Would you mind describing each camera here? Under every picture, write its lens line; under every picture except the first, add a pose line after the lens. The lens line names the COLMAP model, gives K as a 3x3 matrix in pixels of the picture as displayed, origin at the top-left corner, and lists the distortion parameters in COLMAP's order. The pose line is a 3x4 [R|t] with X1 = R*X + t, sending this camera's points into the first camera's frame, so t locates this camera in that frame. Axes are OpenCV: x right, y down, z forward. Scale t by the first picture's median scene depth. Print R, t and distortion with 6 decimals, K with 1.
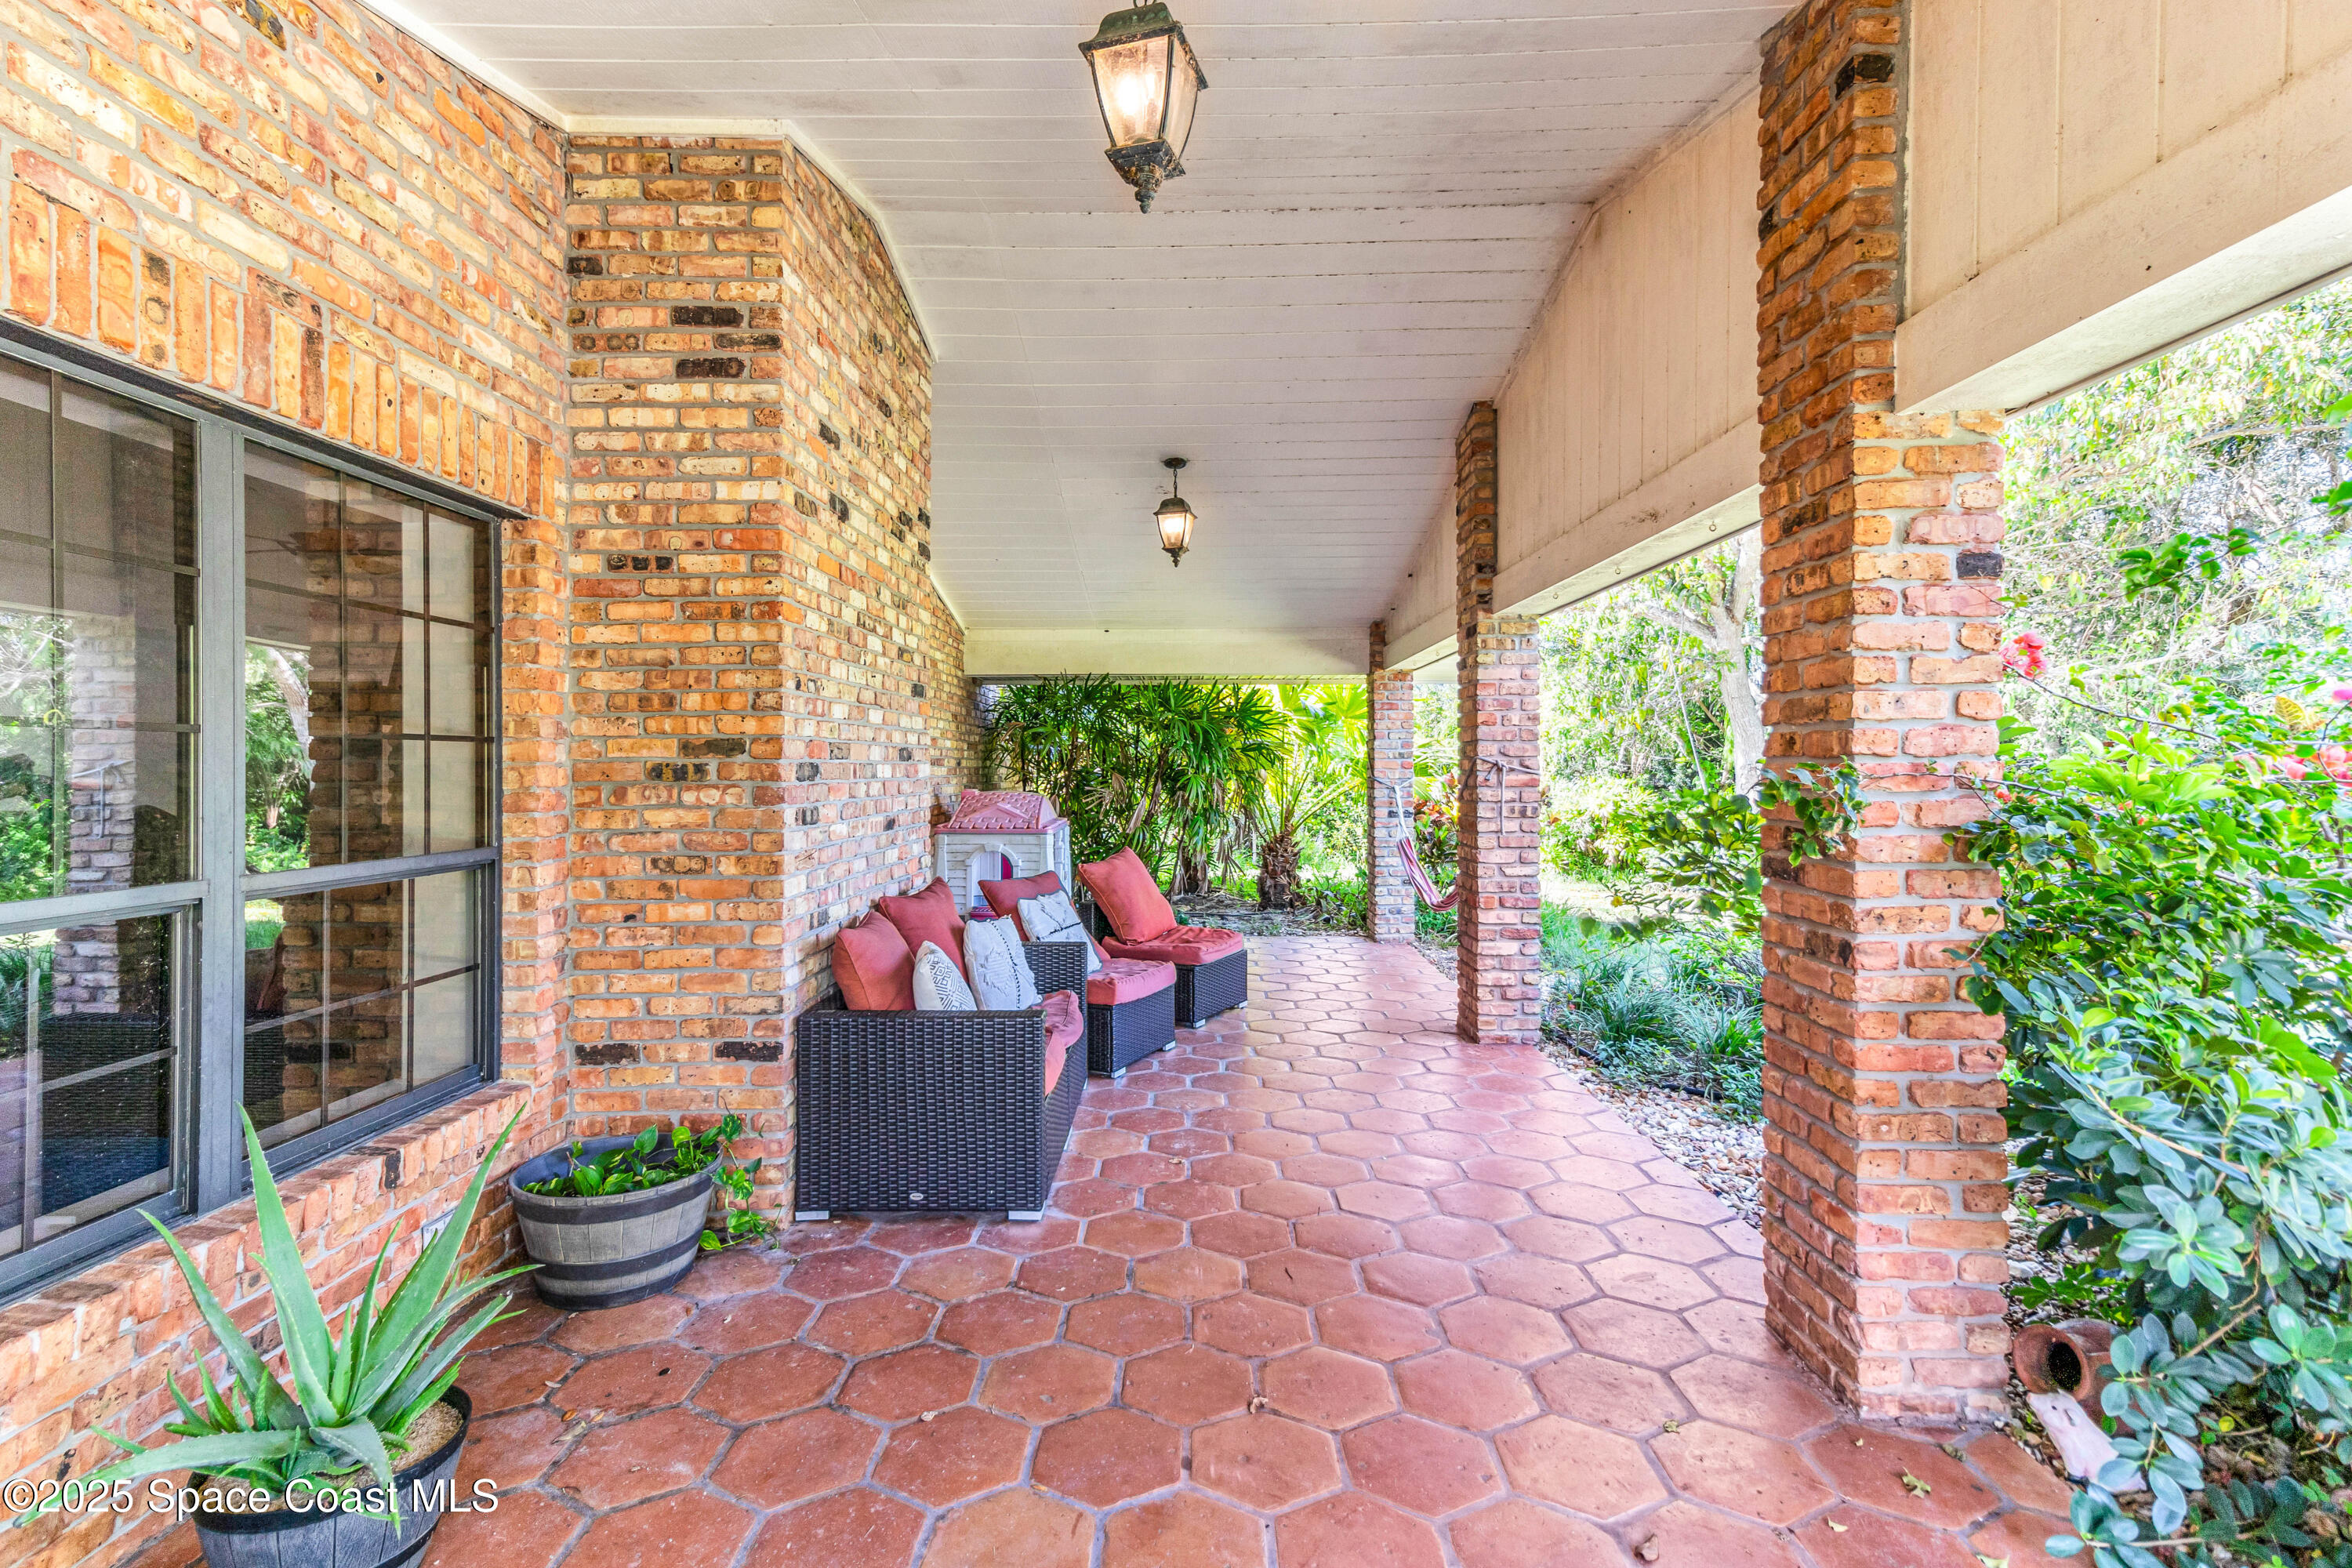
lens RADIAL K [[1130.9, 0, 1158.6], [0, 1130.9, 759.5], [0, 0, 1]] dist [0.012903, 0.005249]
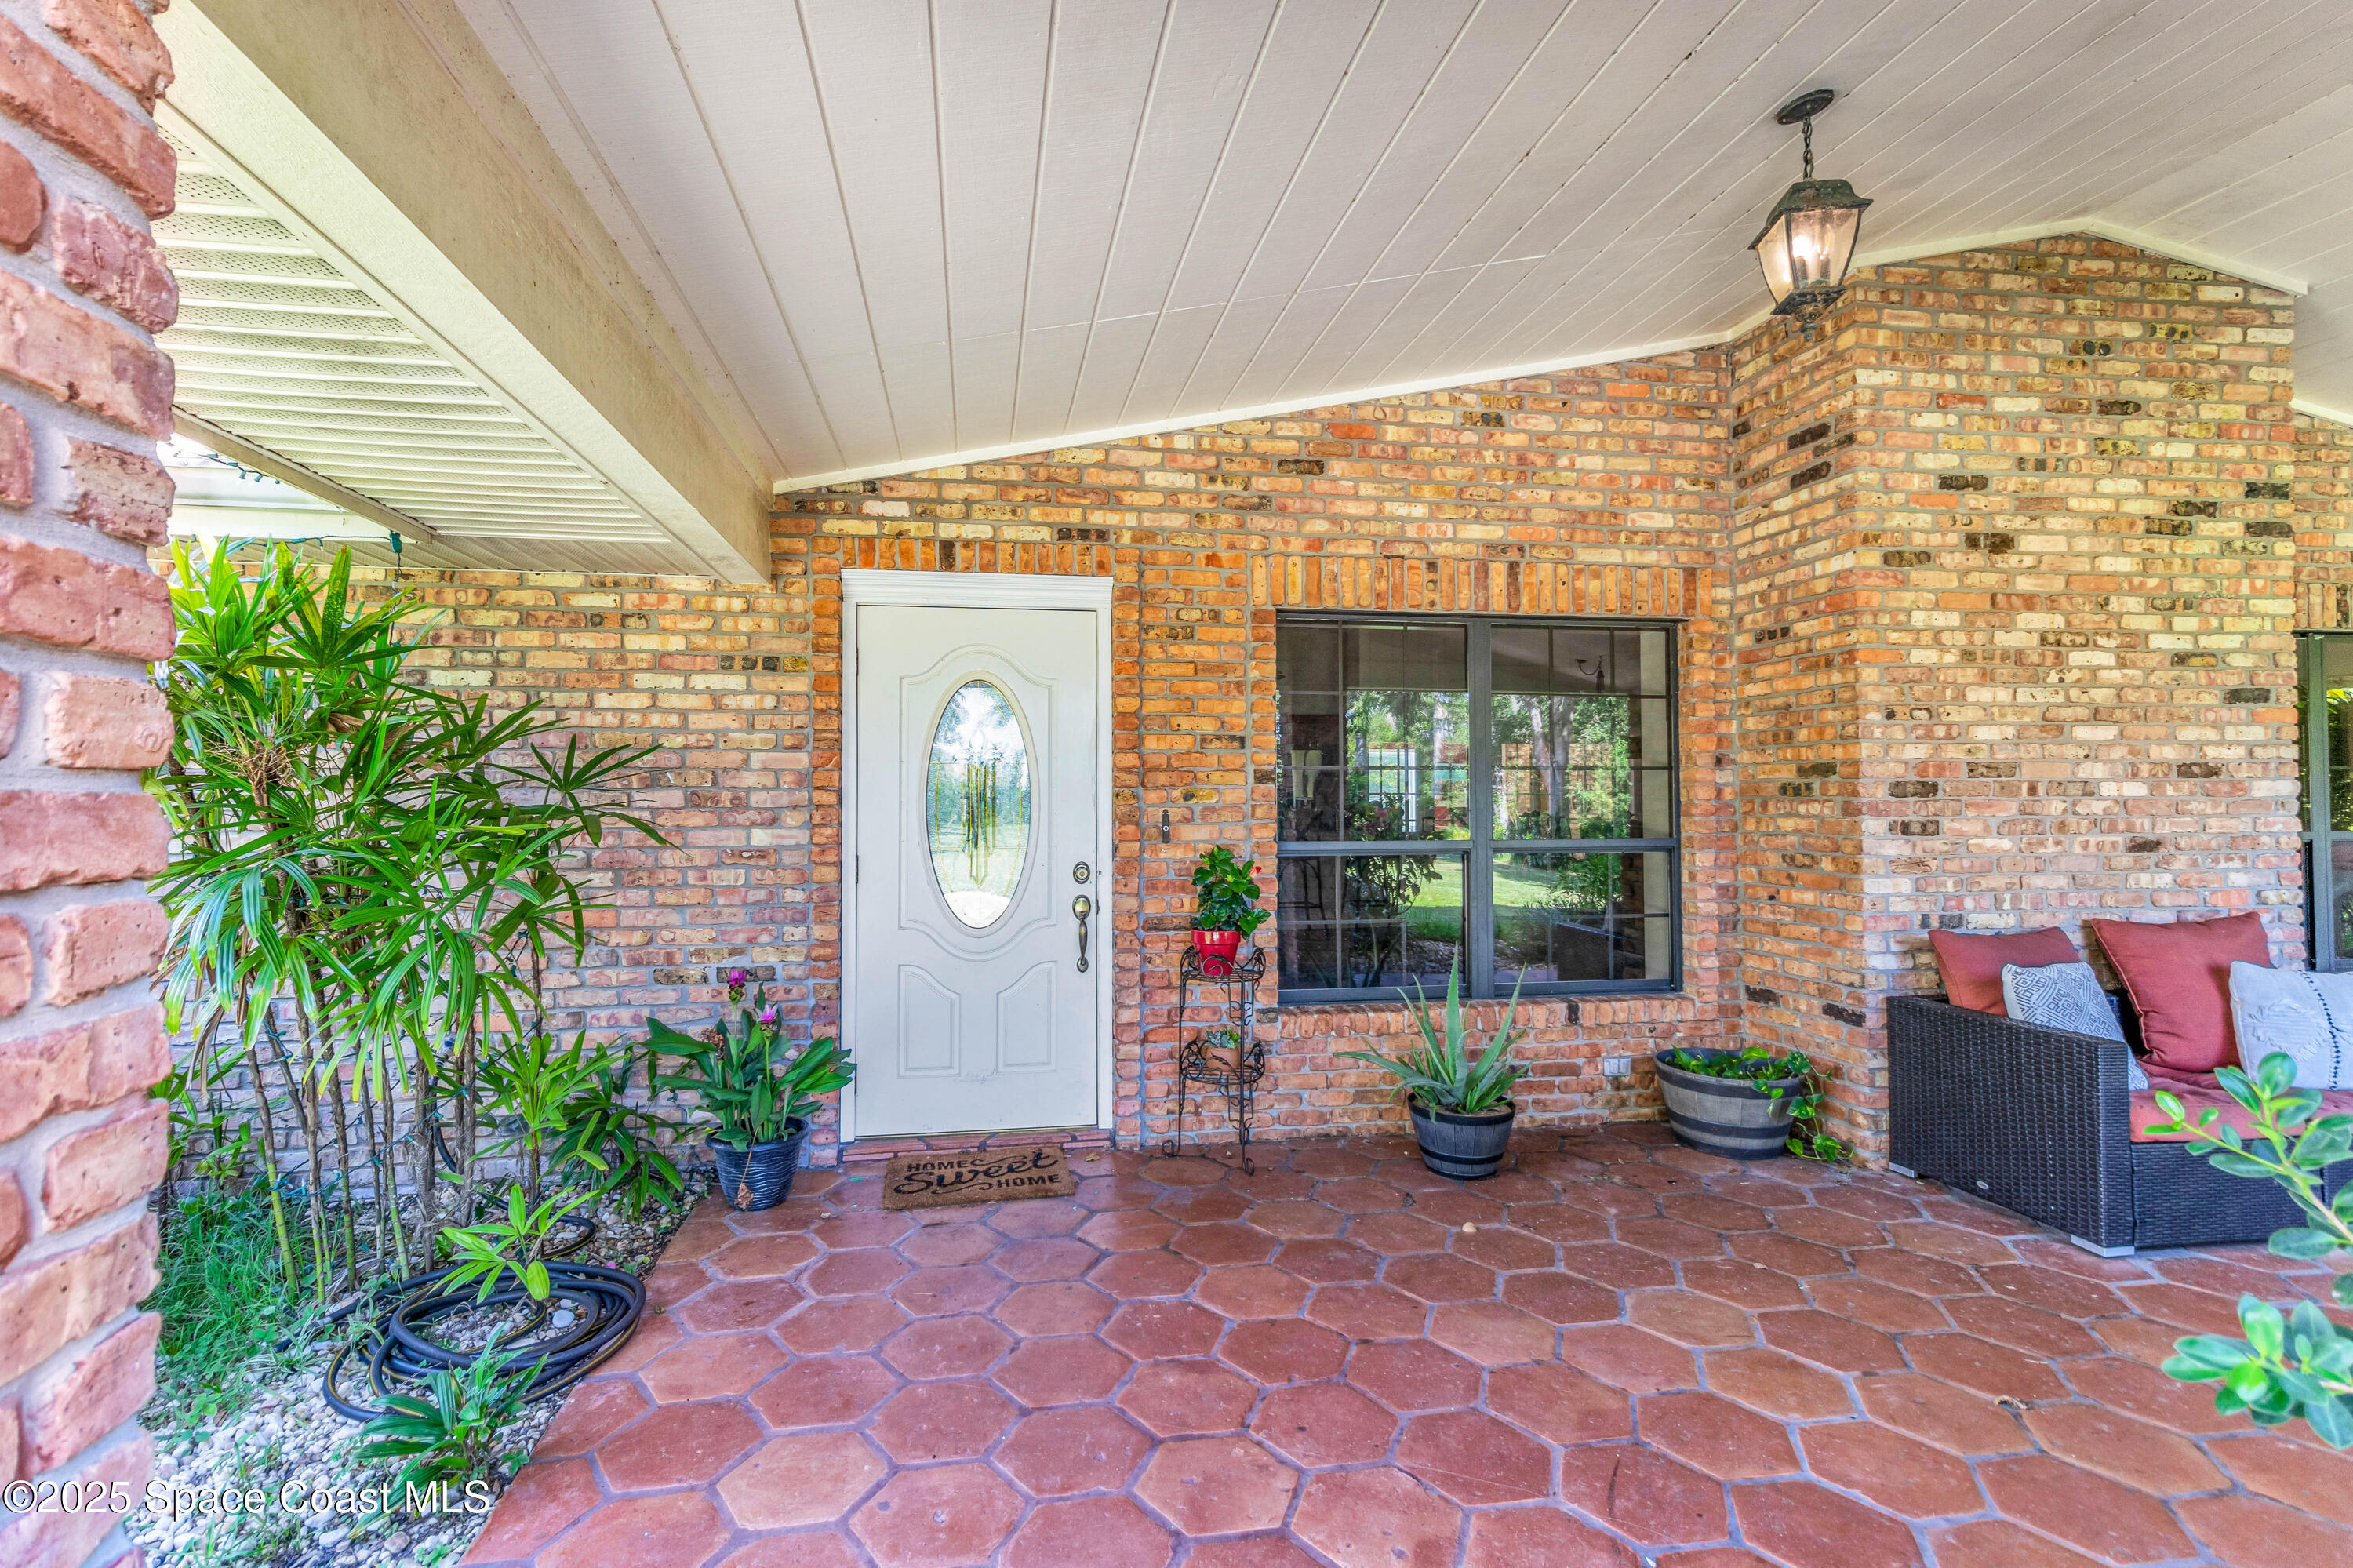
lens RADIAL K [[1131.5, 0, 1159.1], [0, 1131.5, 759.5], [0, 0, 1]] dist [0.012903, 0.005249]
pose [[0.168492, -0.029293, -0.985268, 0.746894], [0.008620, 0.999564, -0.028244, 0.007302], [0.985665, -0.003734, 0.168671, 0.053823]]
